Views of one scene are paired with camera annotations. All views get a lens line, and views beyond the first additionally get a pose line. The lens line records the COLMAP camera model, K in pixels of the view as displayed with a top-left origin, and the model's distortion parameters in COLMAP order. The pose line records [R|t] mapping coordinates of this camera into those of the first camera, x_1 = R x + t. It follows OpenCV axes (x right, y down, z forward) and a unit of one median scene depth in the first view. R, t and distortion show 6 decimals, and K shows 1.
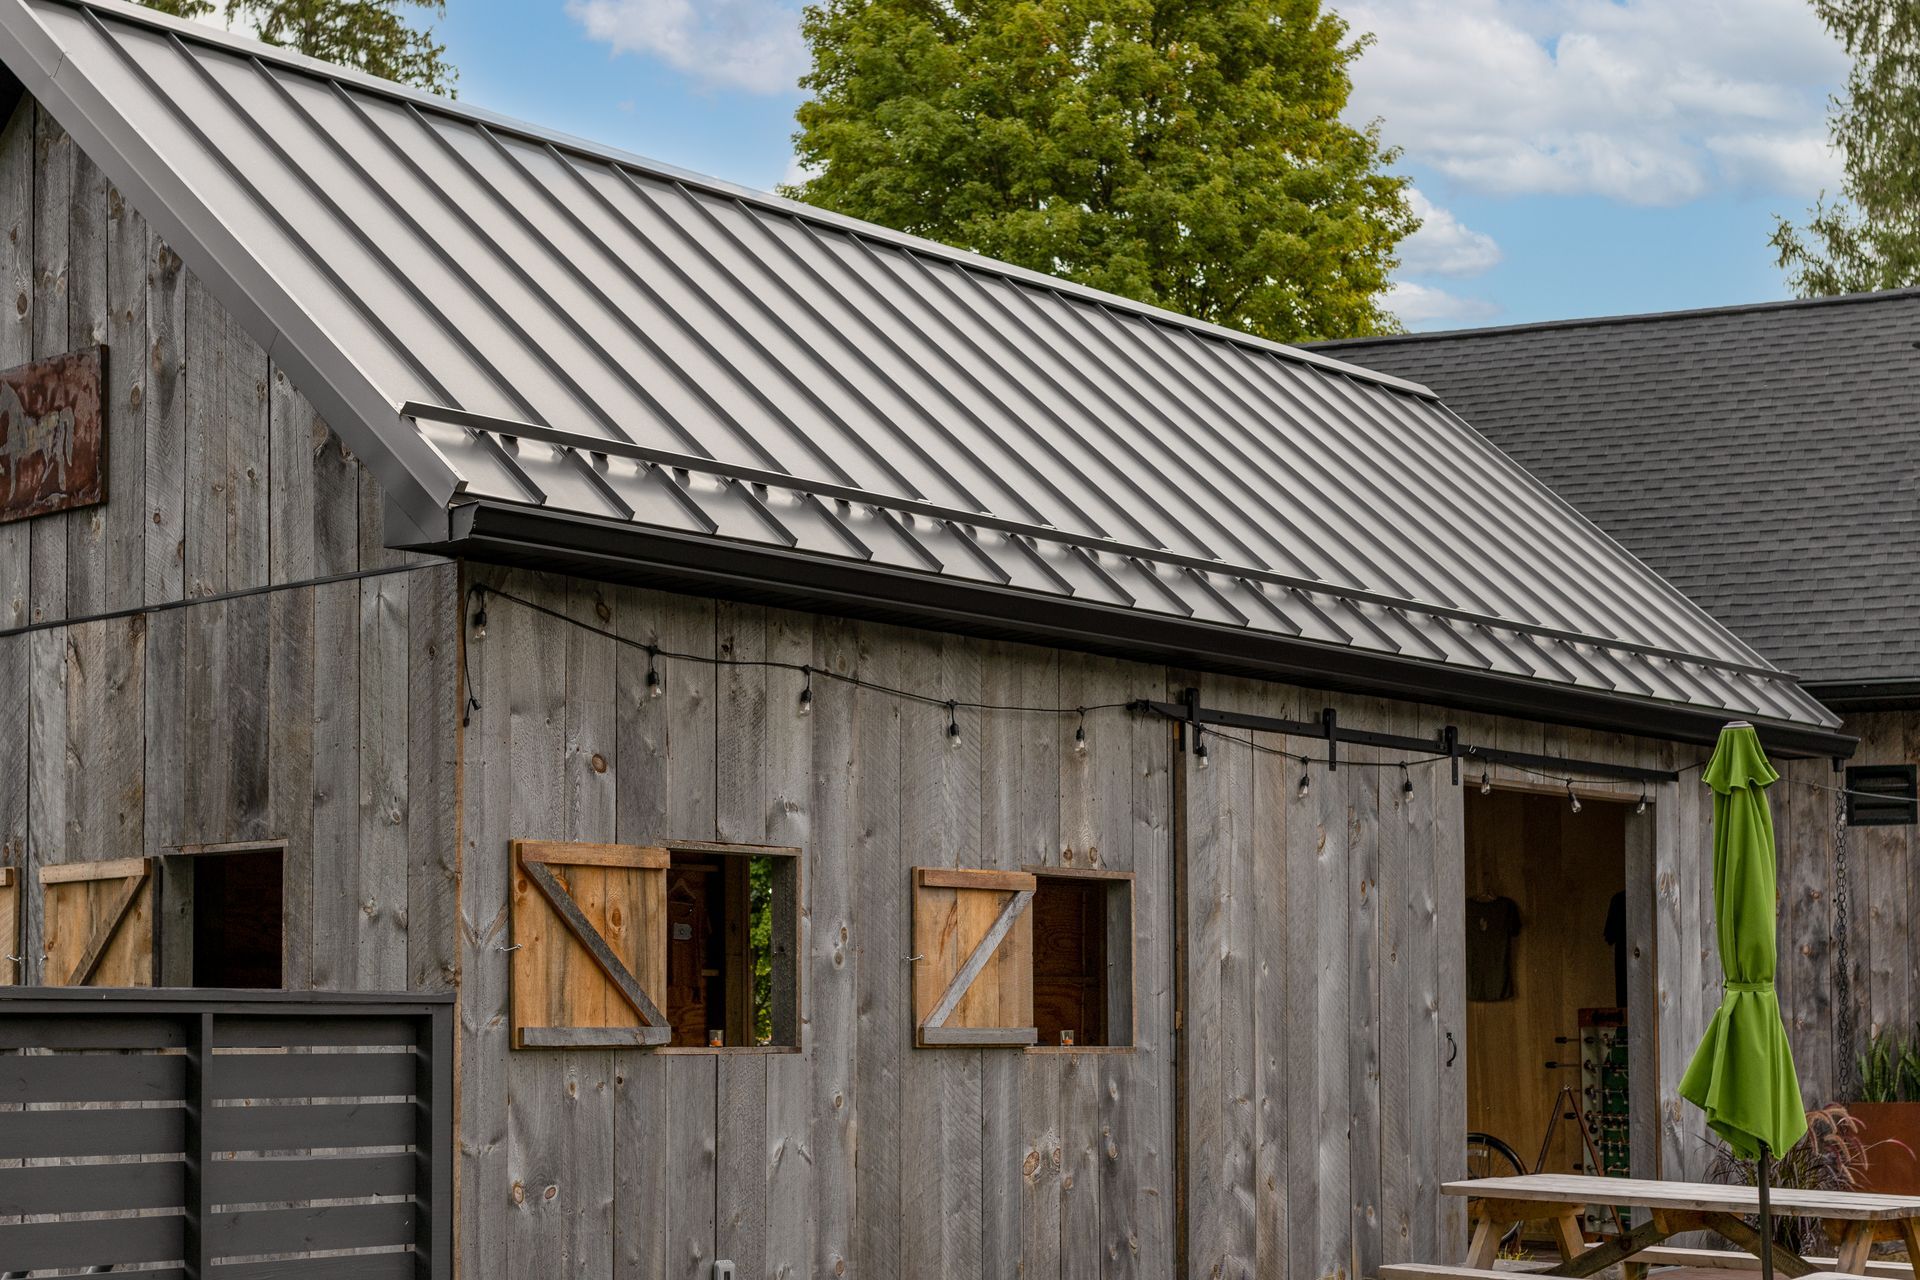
lens RADIAL K [[3049.7, 0, 948.1], [0, 3049.7, 881.5], [0, 0, 1]] dist [-0.000984, -0.016155]
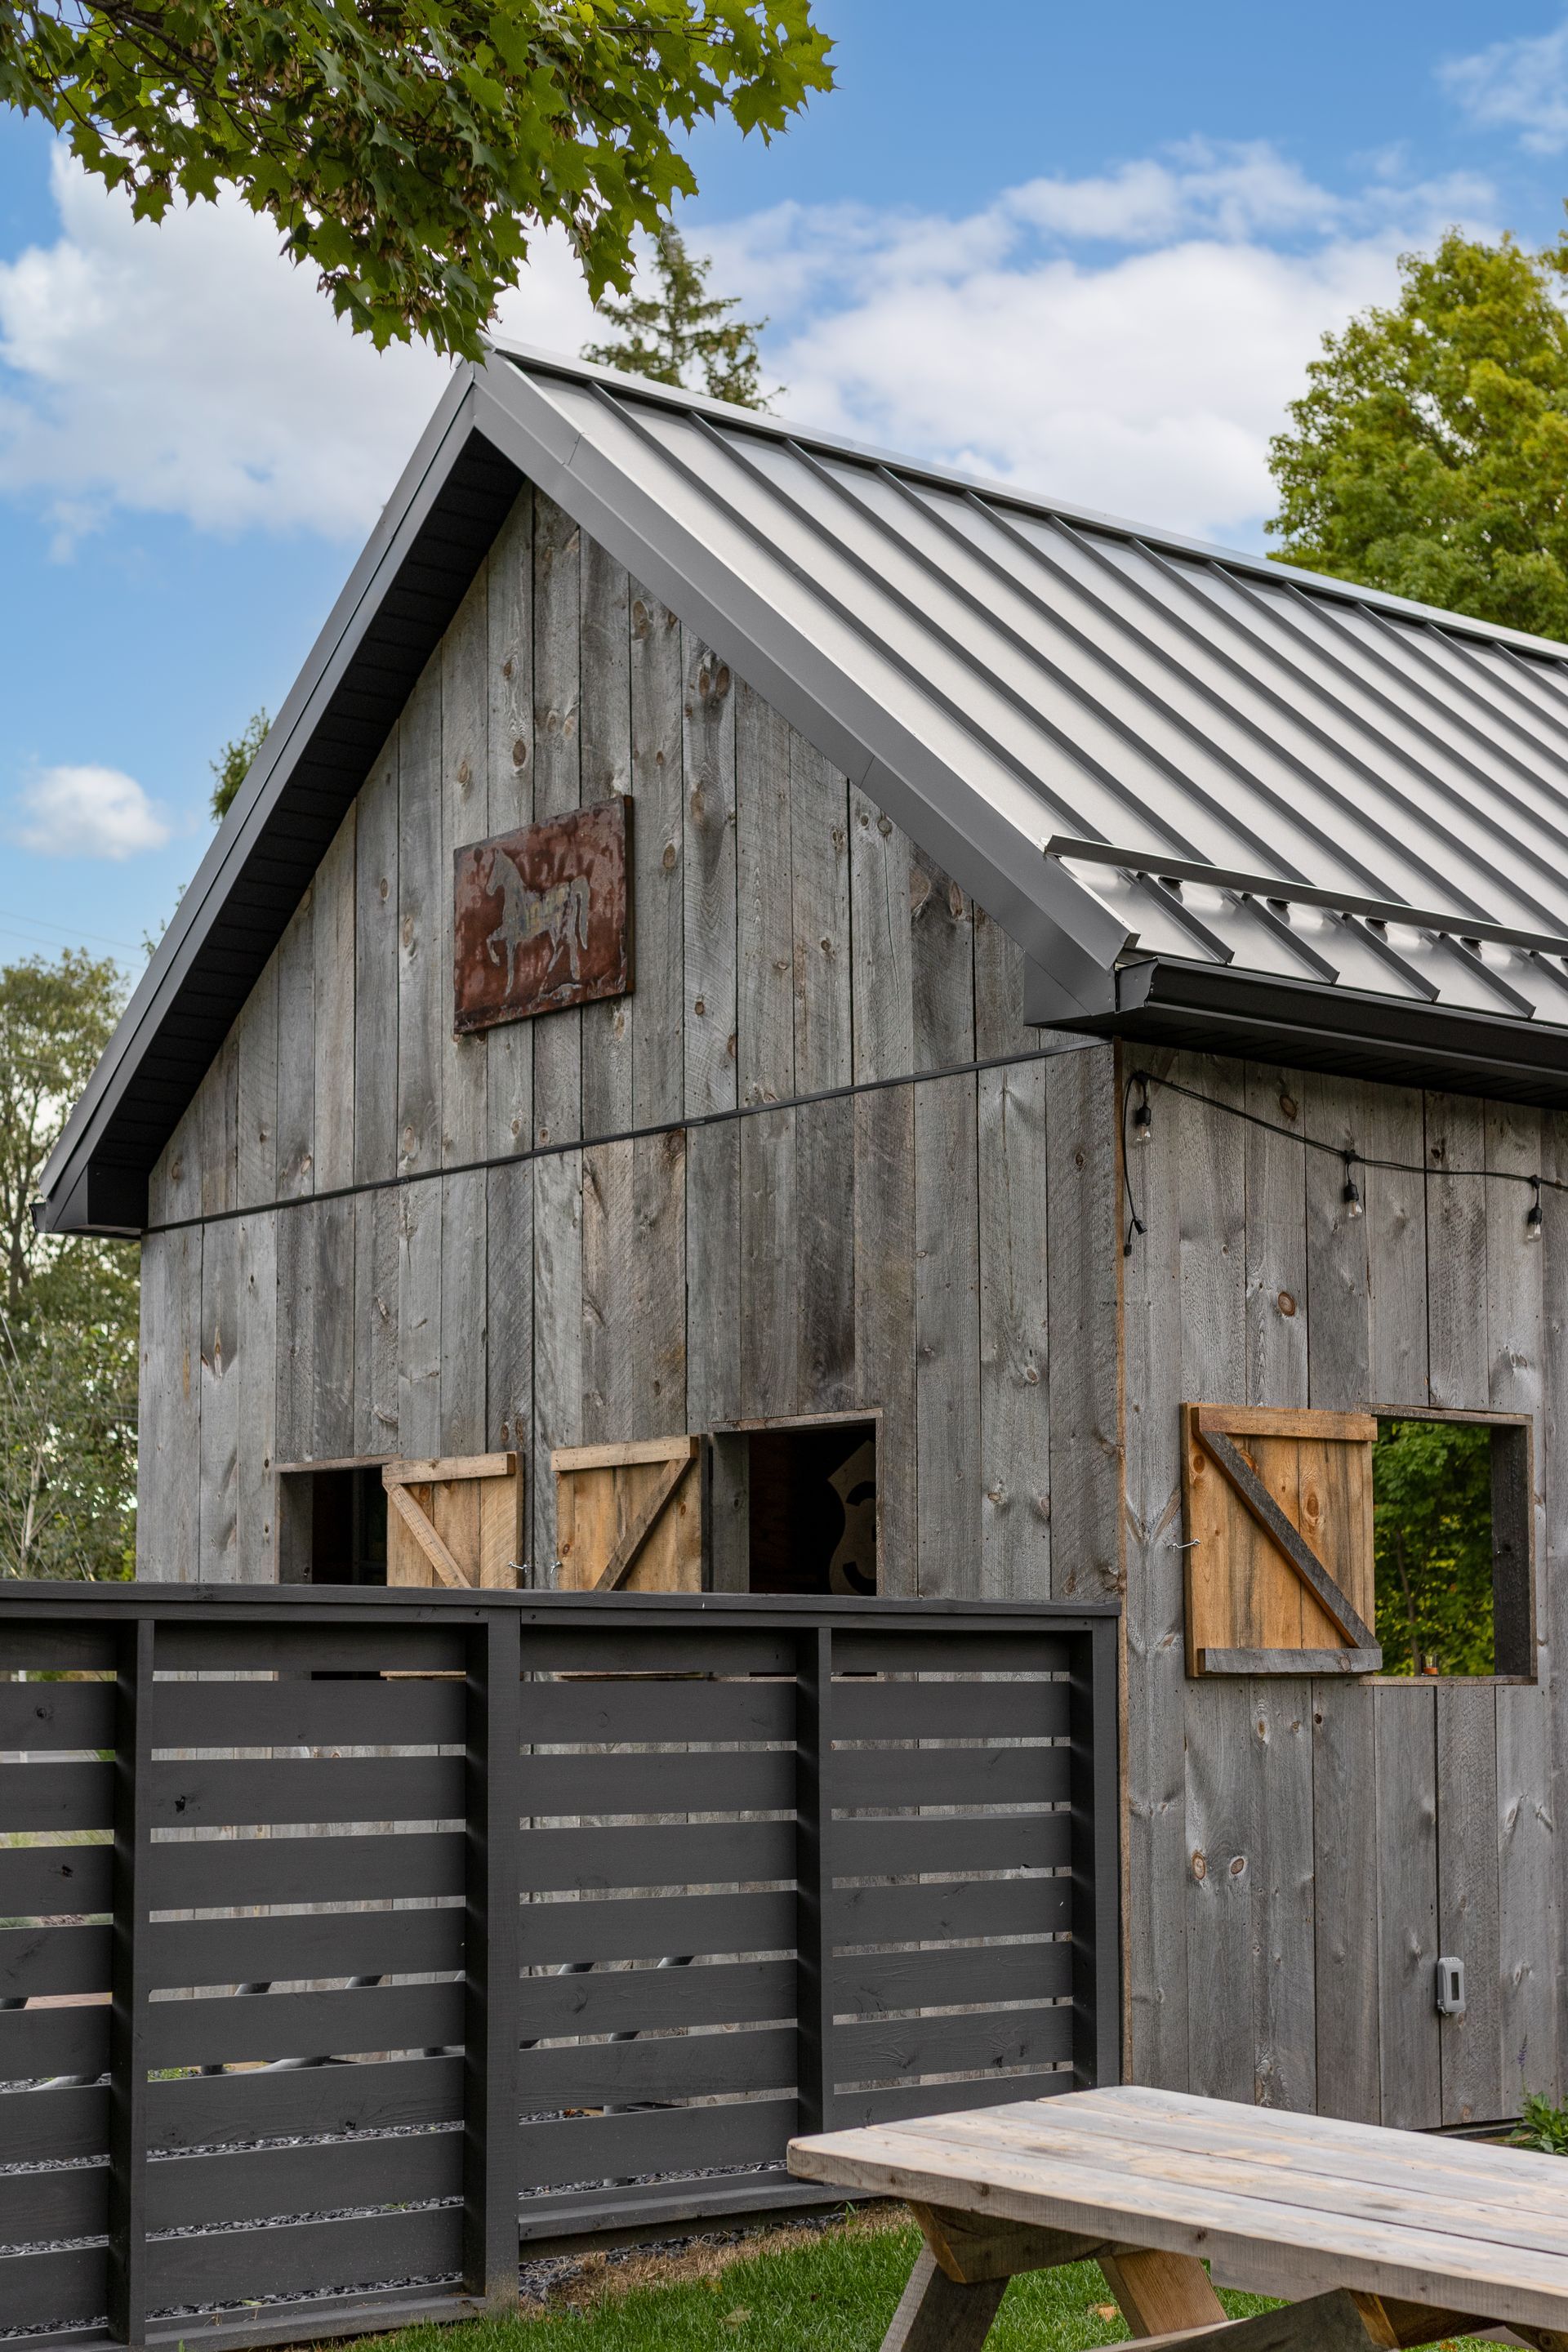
lens RADIAL K [[3611.0, 0, 783.1], [0, 3611.0, 1384.5], [0, 0, 1]] dist [-0.006644, -0.002396]
pose [[0.986175, -0.013153, -0.165184, -0.083521], [0.007817, 0.999428, -0.032913, 0.009644], [0.165522, 0.031167, 0.985713, 0.080330]]
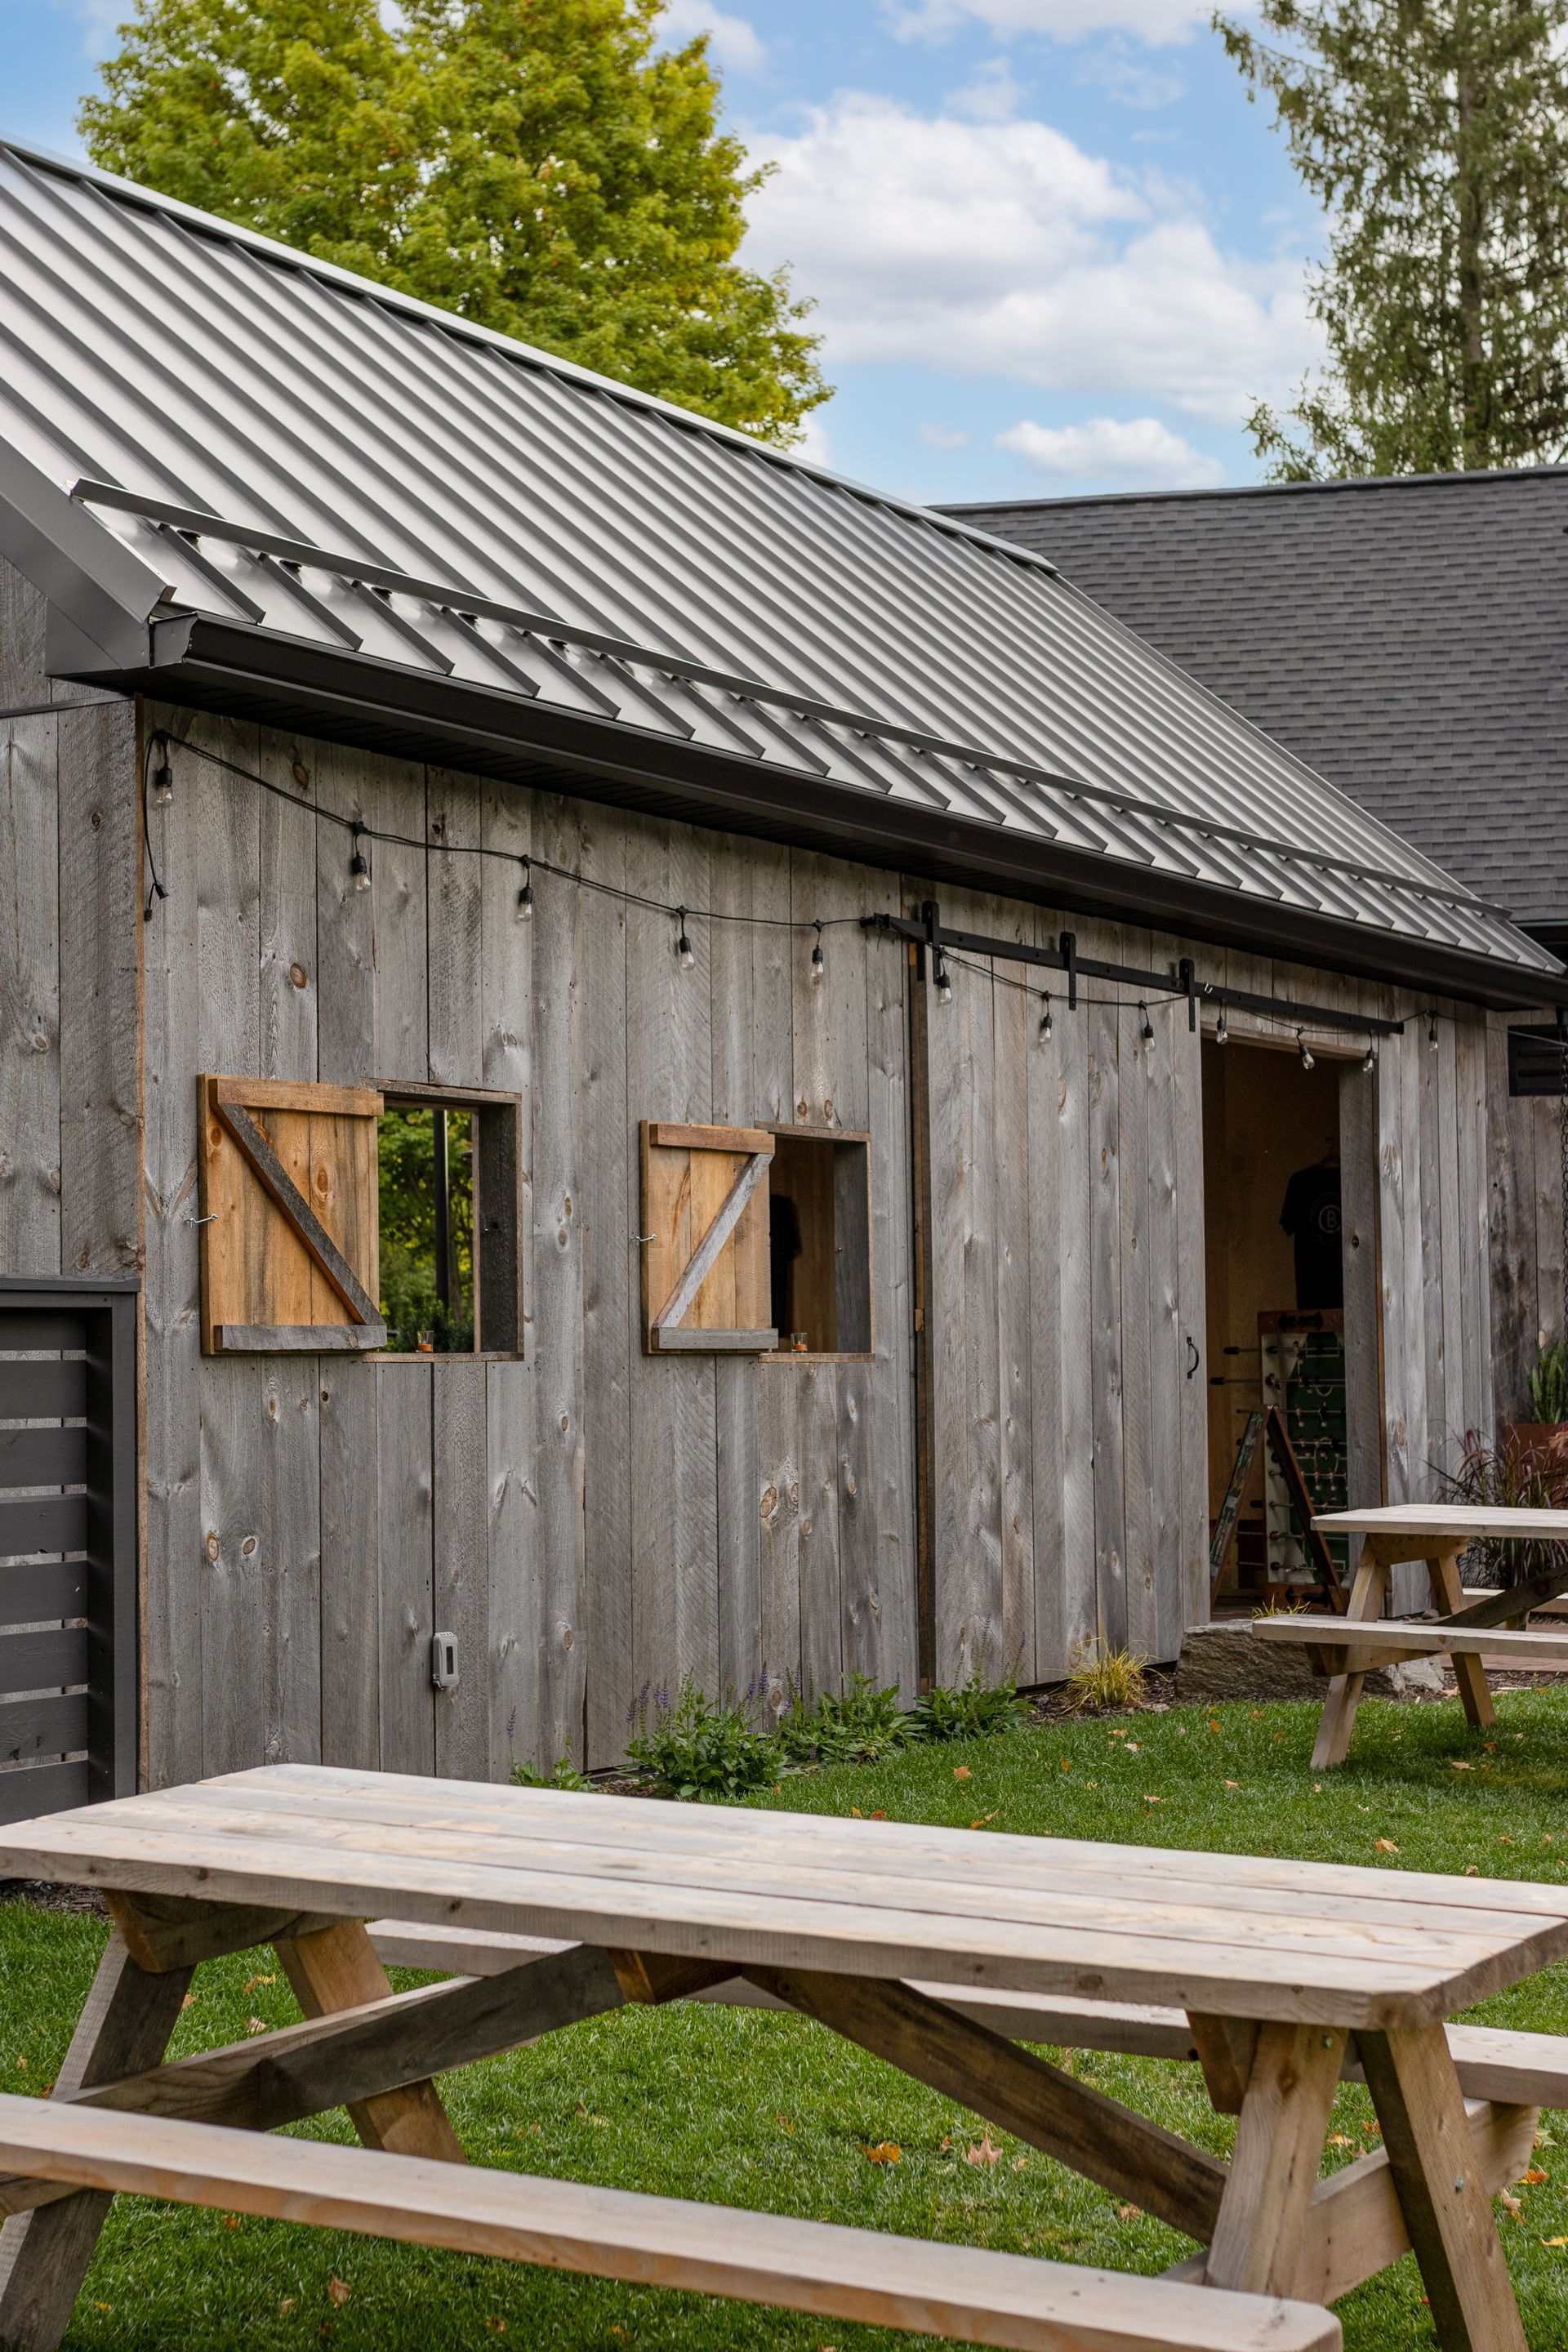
lens RADIAL K [[3630.5, 0, 785.8], [0, 3630.5, 1207.7], [0, 0, 1]] dist [-0.011497, 0.013695]
pose [[0.984295, -0.002326, 0.176514, -0.143638], [0.001477, 0.999987, 0.004944, 0.013332], [-0.176523, -0.004606, 0.984286, 0.090059]]
